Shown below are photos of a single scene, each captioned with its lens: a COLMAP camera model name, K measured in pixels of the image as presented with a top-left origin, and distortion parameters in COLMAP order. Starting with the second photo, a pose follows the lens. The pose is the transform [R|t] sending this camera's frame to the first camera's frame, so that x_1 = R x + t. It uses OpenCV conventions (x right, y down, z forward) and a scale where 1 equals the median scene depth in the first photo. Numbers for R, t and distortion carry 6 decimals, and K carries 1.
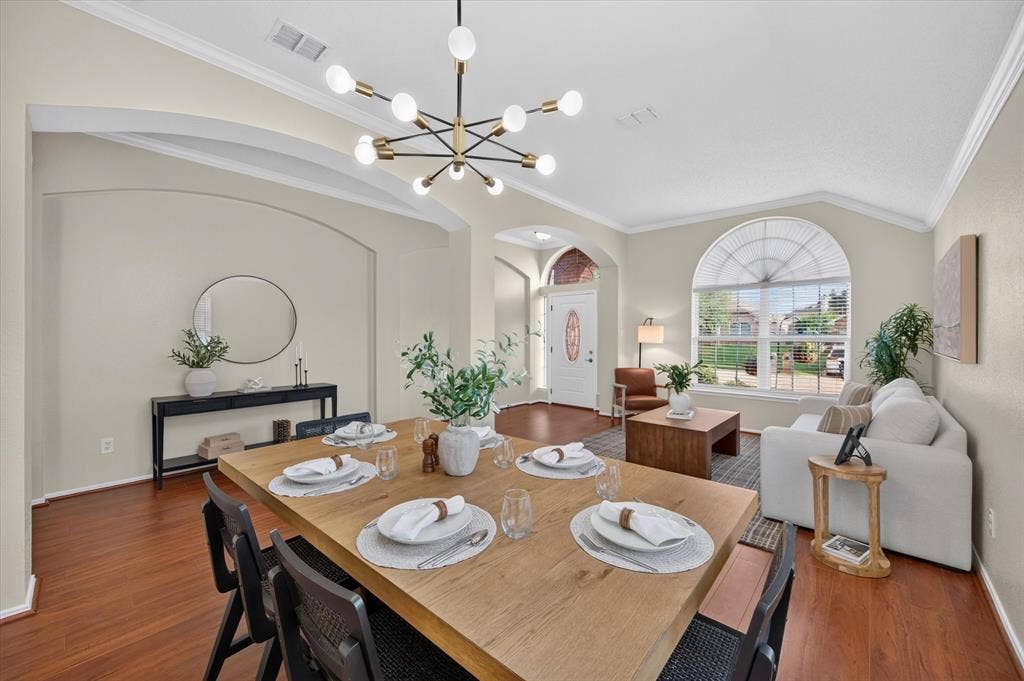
lens RADIAL K [[398.3, 0, 515.2], [0, 398.3, 339.3], [0, 0, 1]] dist [-0.000600, -0.000093]
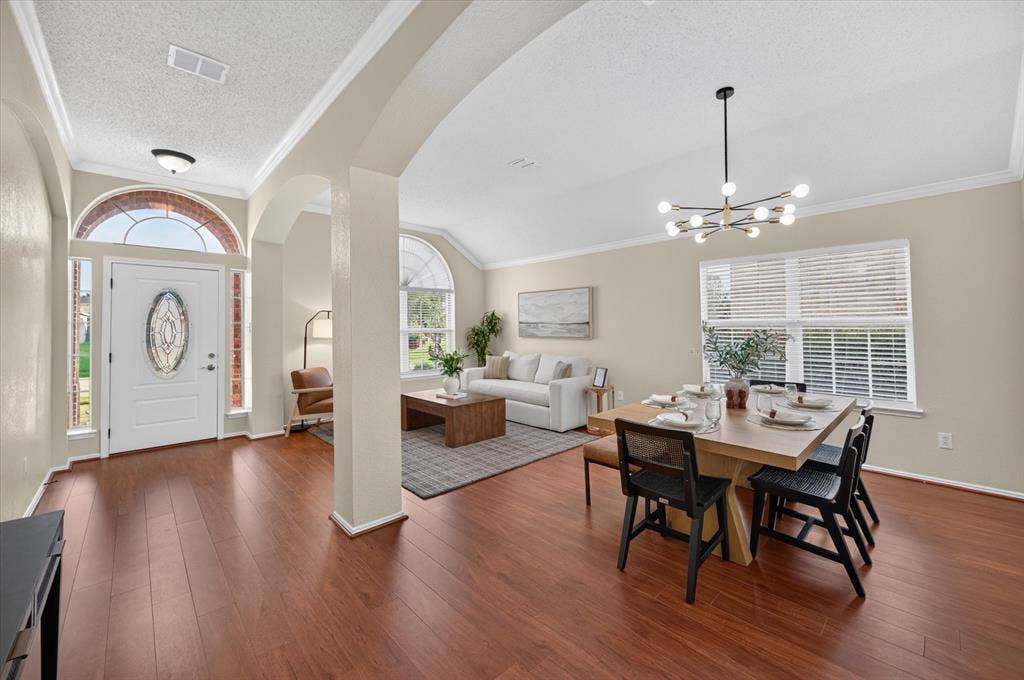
lens RADIAL K [[398.3, 0, 515.2], [0, 398.3, 338.8], [0, 0, 1]] dist [-0.000600, -0.000093]
pose [[0.073526, -0.025089, 0.996978, -0.445265], [0.023323, 0.999453, 0.023431, 0.000109], [-0.997021, 0.021530, 0.074071, 0.435452]]
